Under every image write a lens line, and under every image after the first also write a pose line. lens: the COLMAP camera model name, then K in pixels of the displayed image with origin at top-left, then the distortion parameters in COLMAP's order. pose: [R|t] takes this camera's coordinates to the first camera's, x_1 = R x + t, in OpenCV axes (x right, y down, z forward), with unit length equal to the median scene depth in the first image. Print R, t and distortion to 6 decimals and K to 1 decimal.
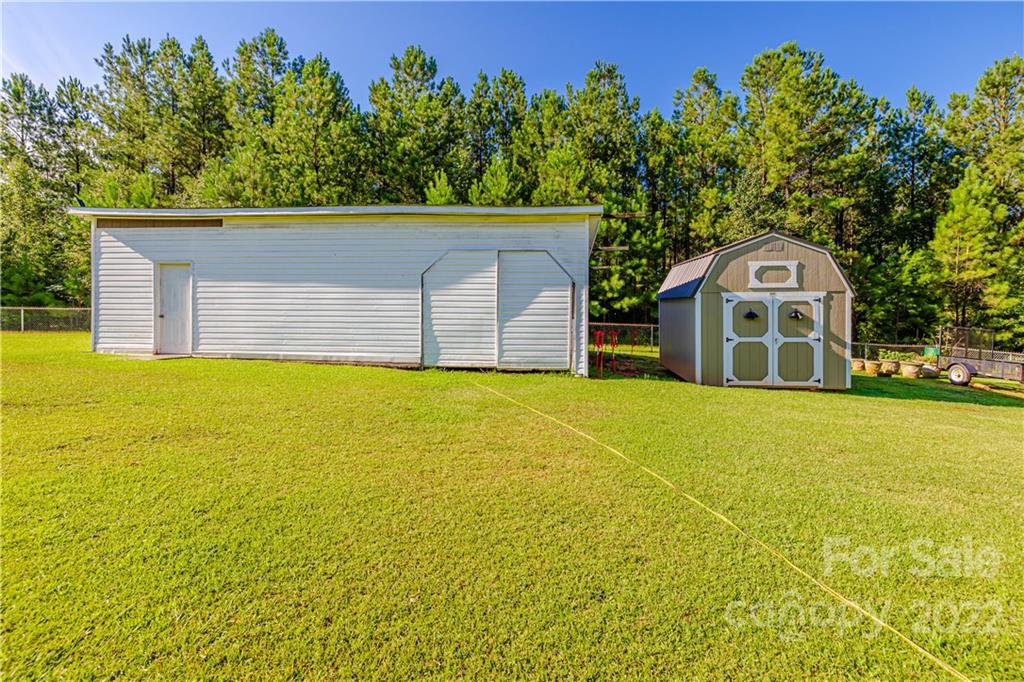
lens RADIAL K [[445.0, 0, 516.8], [0, 445.0, 305.8], [0, 0, 1]] dist [0.000694, 0.000050]
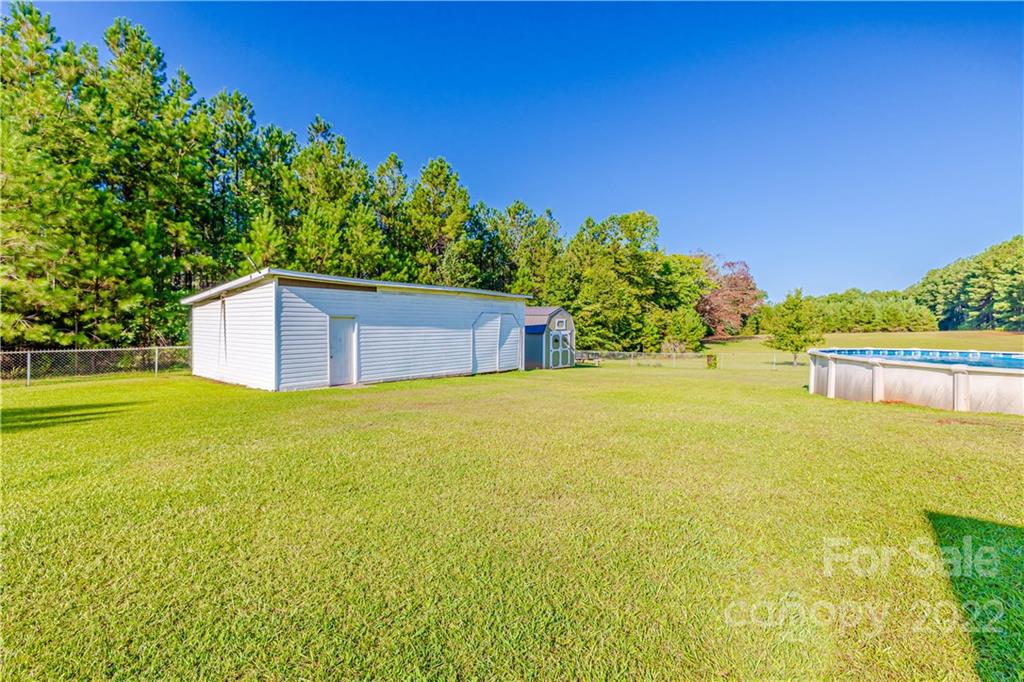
lens RADIAL K [[437.9, 0, 510.7], [0, 437.9, 329.5], [0, 0, 1]] dist [-0.002268, -0.000633]
pose [[0.553909, -0.015800, 0.832427, -1.653636], [-0.006188, 0.999714, 0.023094, -0.094499], [-0.832554, -0.017943, 0.553653, -0.151281]]
